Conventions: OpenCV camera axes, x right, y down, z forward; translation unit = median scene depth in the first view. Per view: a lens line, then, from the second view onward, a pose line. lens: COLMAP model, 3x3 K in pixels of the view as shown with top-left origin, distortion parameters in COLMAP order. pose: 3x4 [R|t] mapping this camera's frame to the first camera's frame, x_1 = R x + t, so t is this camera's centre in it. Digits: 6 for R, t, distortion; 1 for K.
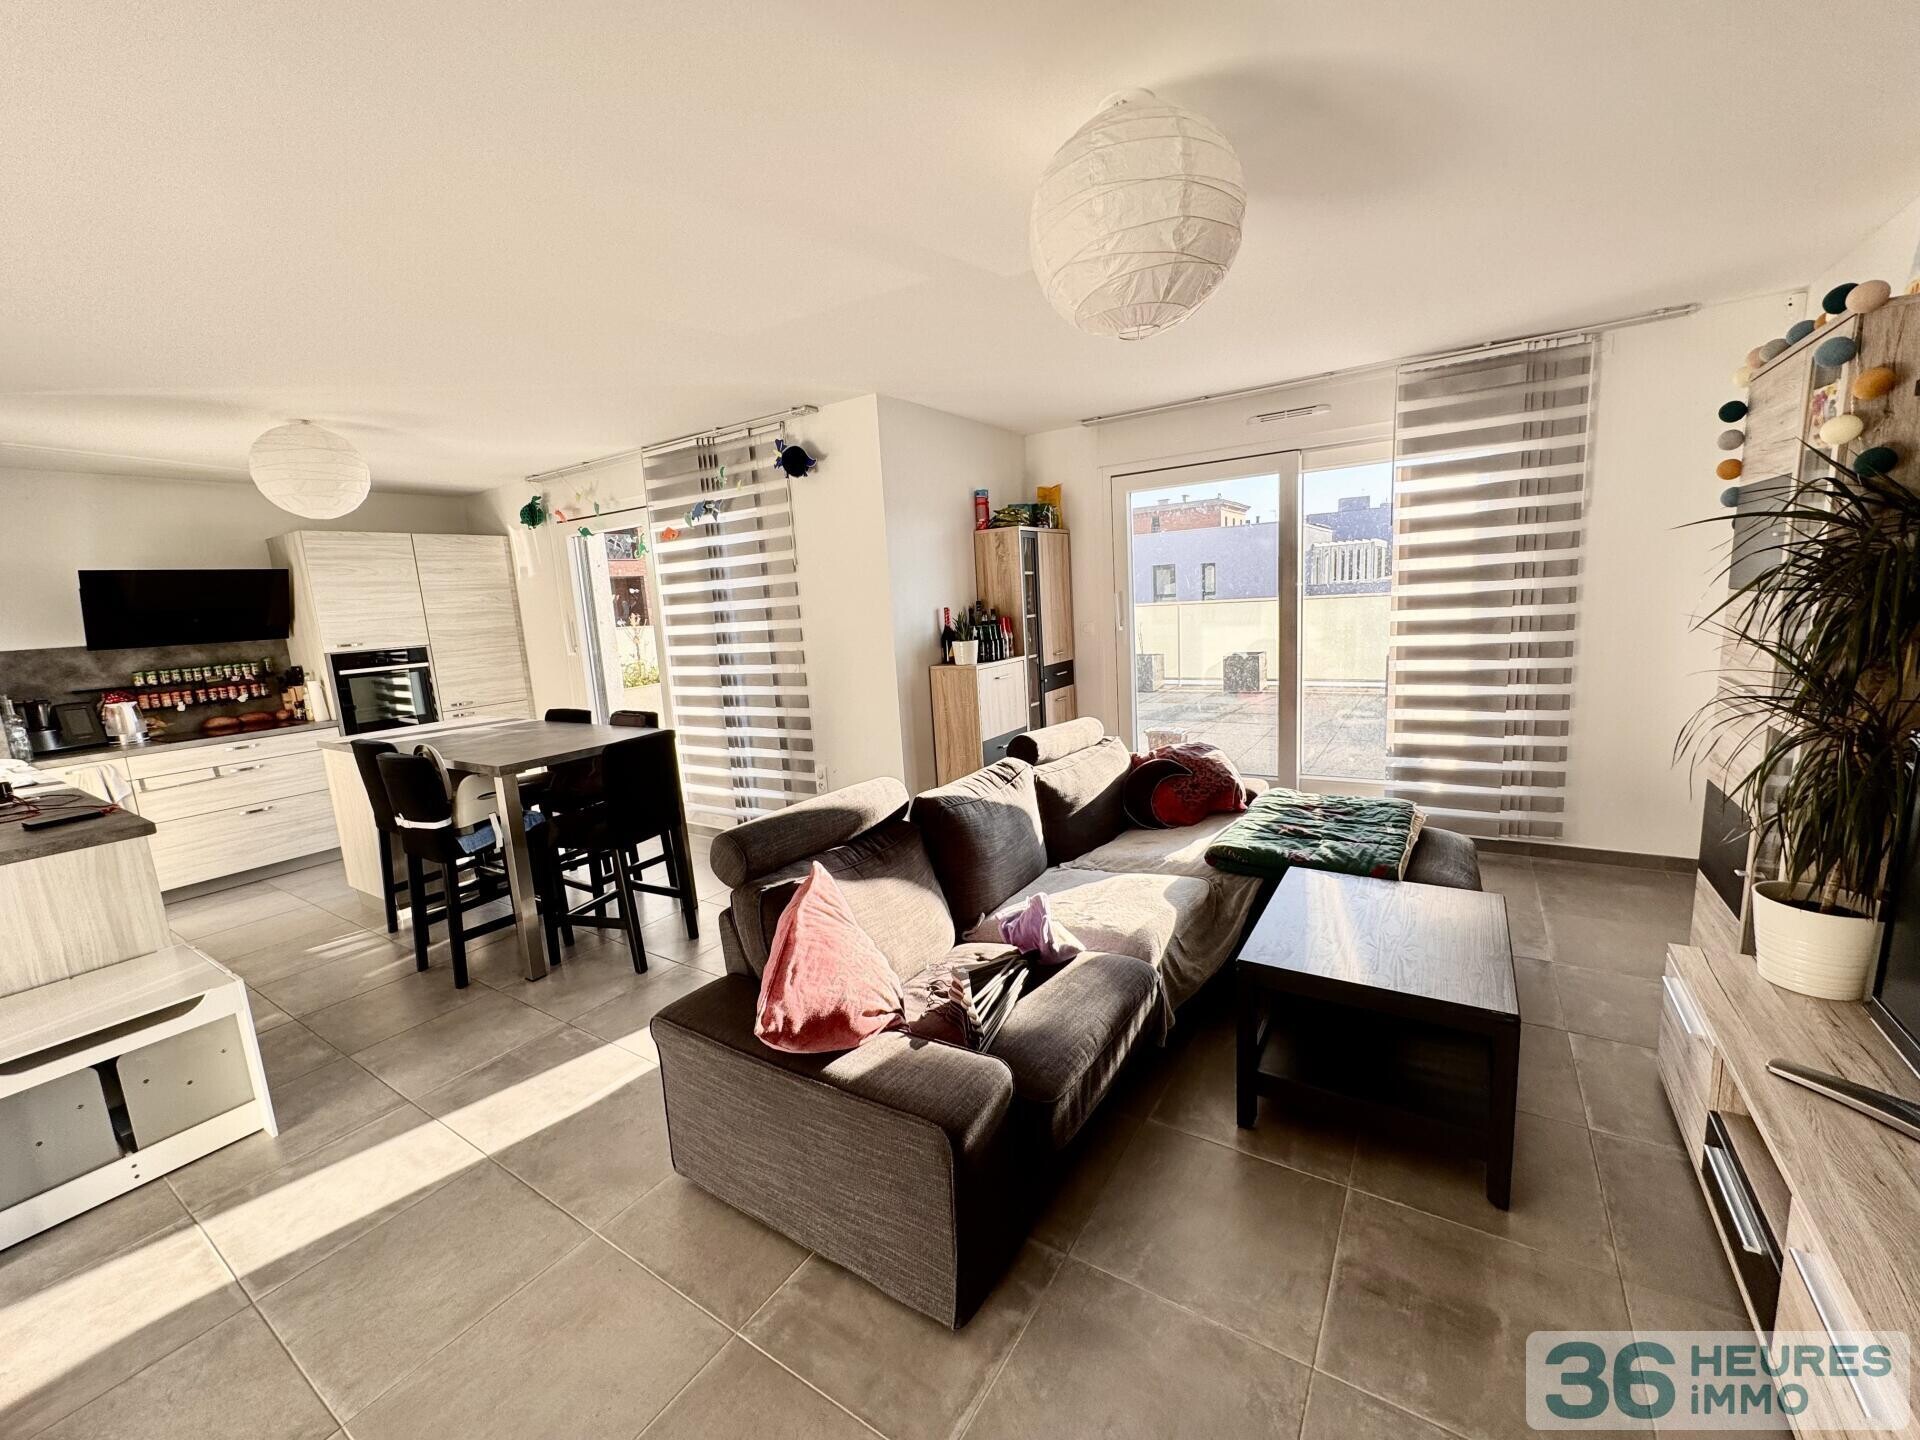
lens RADIAL K [[761.5, 0, 958.5], [0, 761.5, 717.2], [0, 0, 1]] dist [-0.002289, -0.000300]
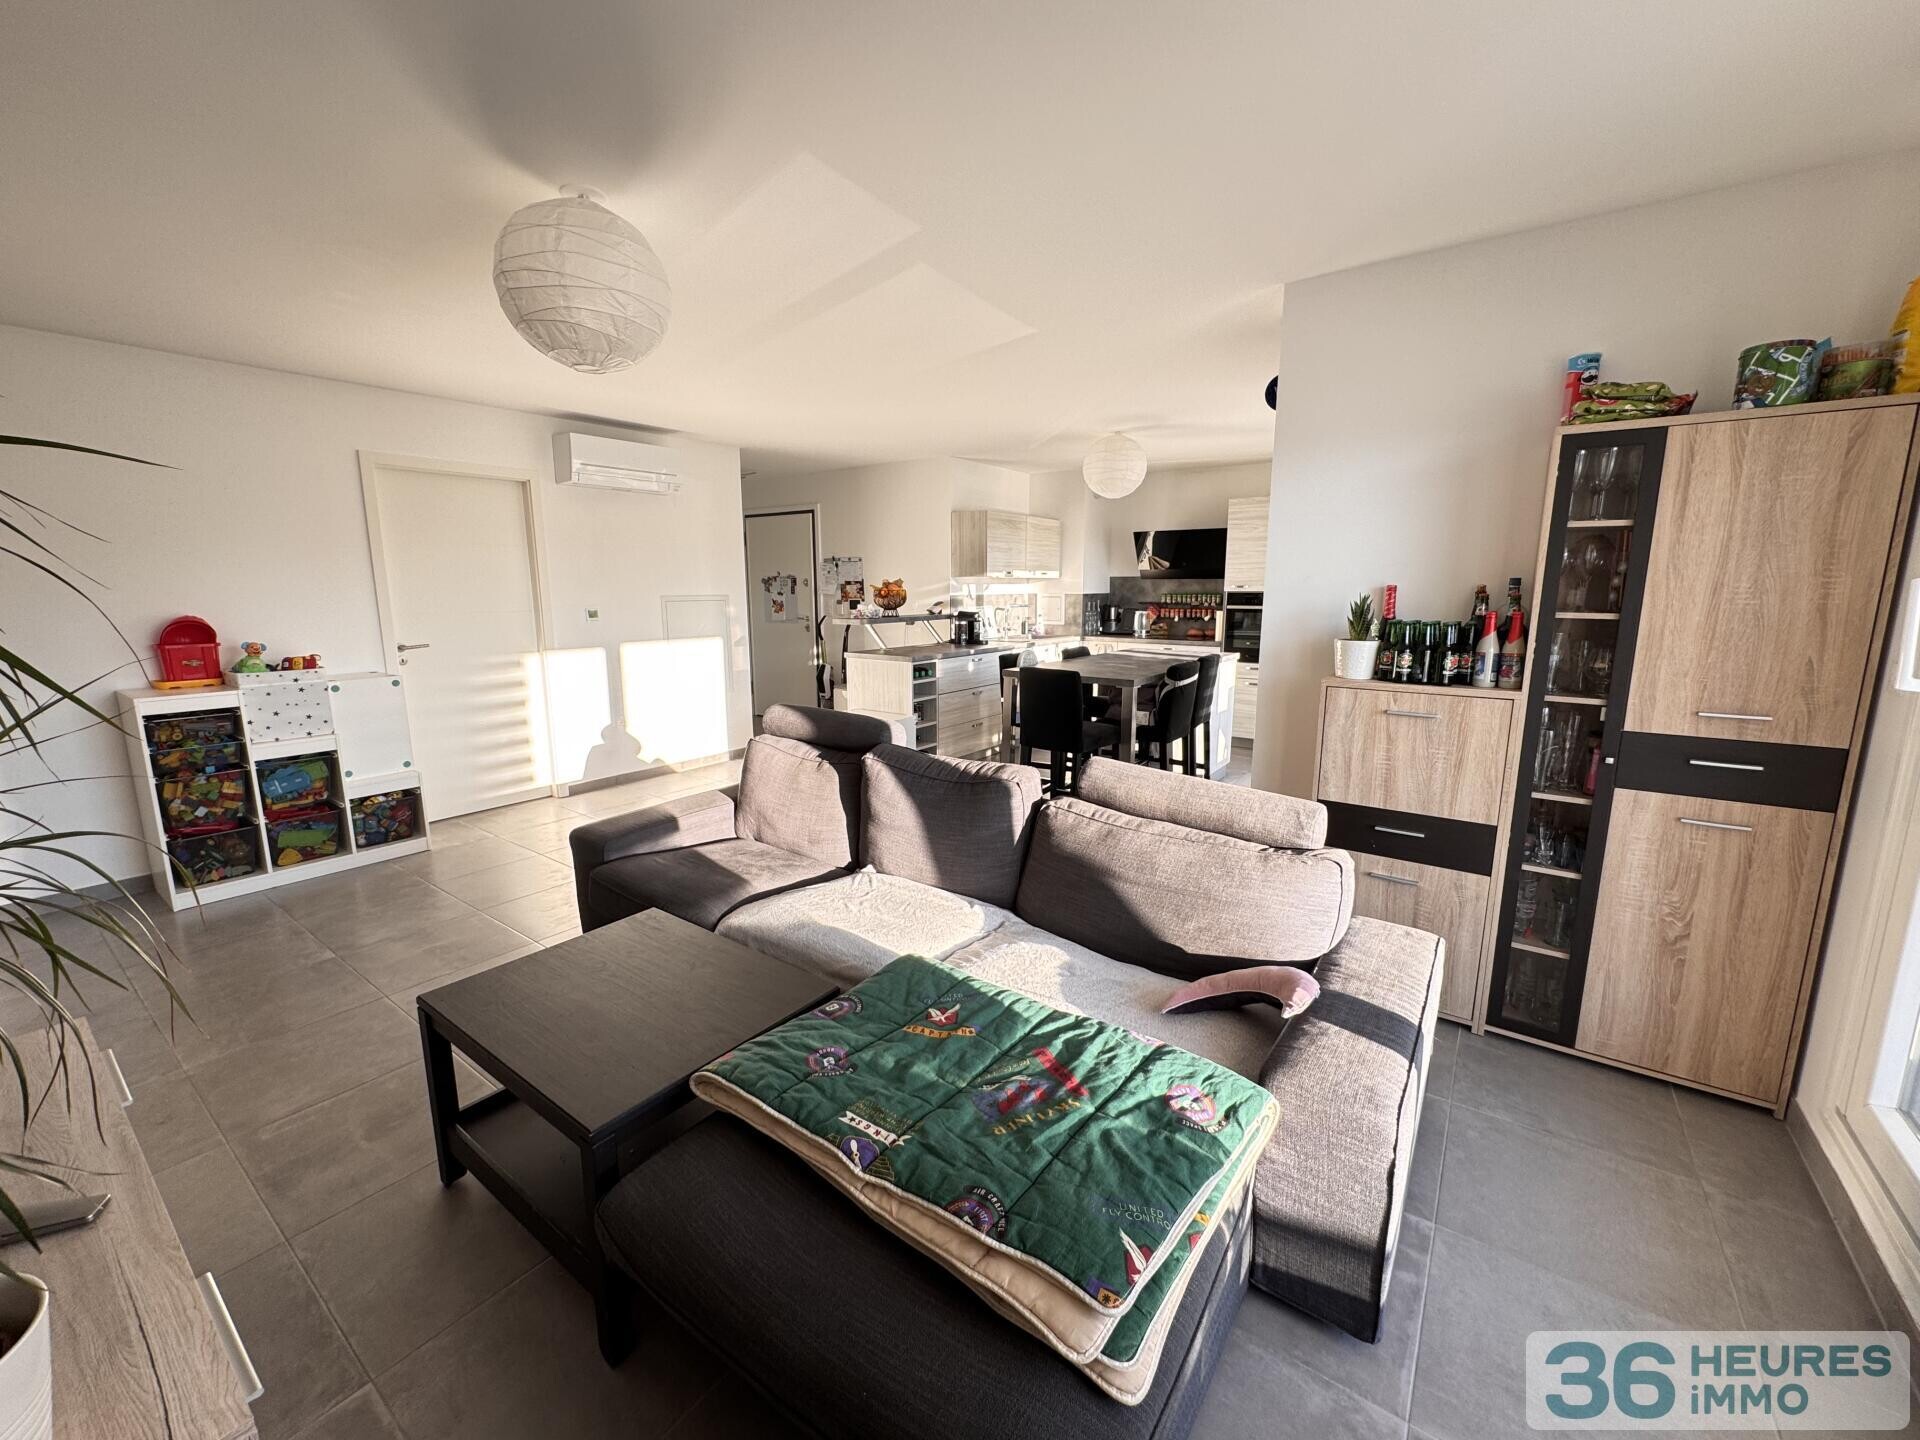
lens RADIAL K [[761.5, 0, 958.5], [0, 761.5, 717.2], [0, 0, 1]] dist [-0.002289, -0.000300]
pose [[-0.046286, 0.231202, -0.971804, 0.540705], [-0.154304, 0.959515, 0.235628, -0.114161], [0.986939, 0.160859, -0.008737, 0.579905]]
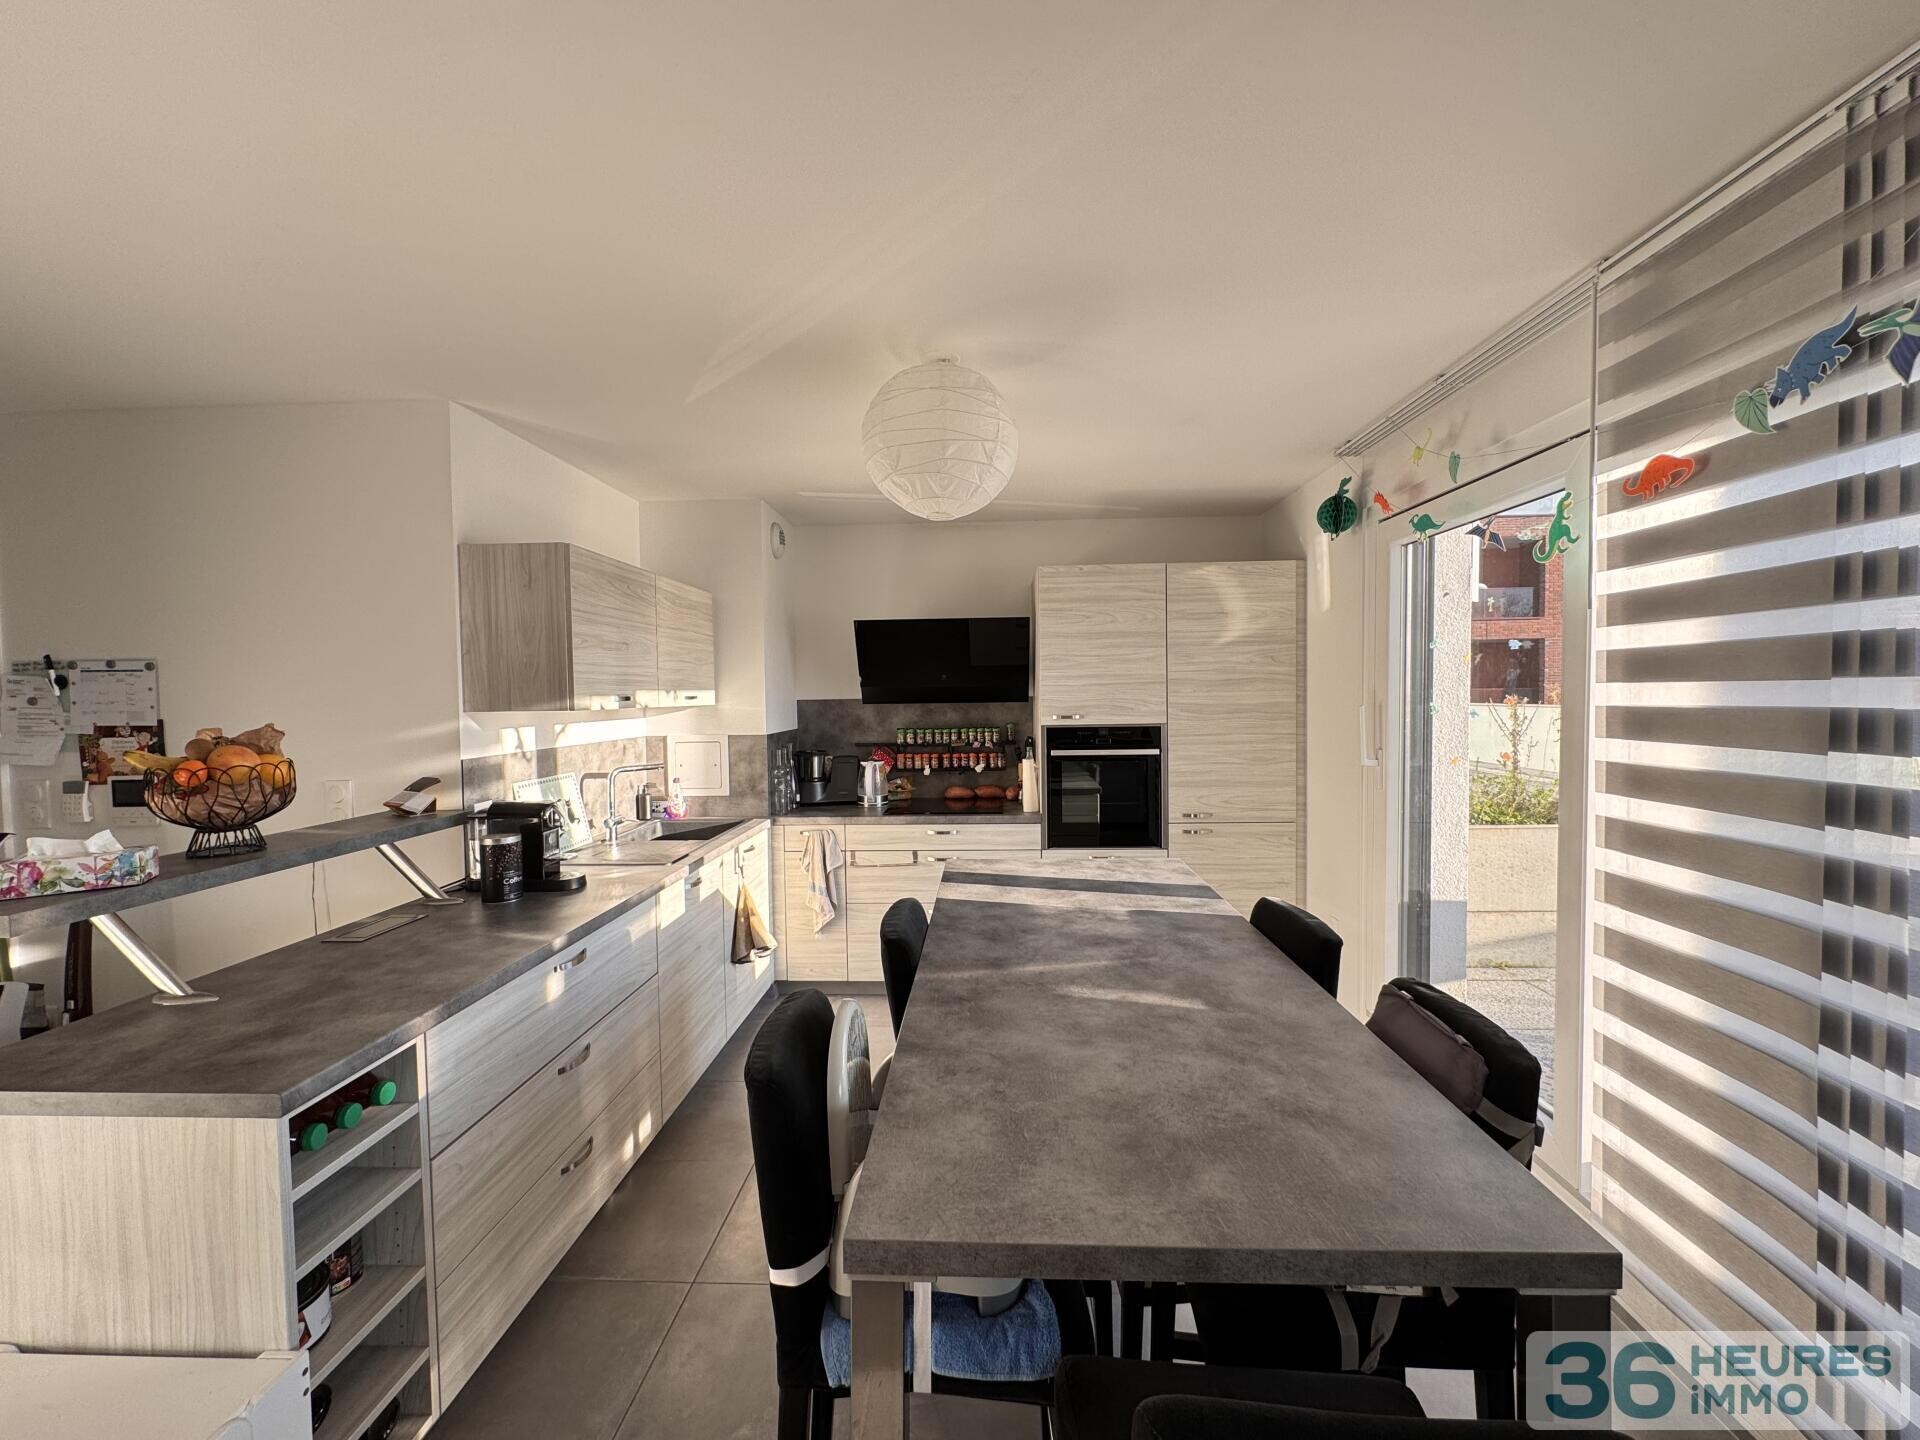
lens RADIAL K [[761.5, 0, 958.5], [0, 761.5, 717.2], [0, 0, 1]] dist [-0.002289, -0.000300]
pose [[0.507651, 0.081021, -0.857745, -0.223832], [-0.152767, 0.988258, 0.002935, -0.081204], [0.847911, 0.129545, 0.514068, 0.535330]]
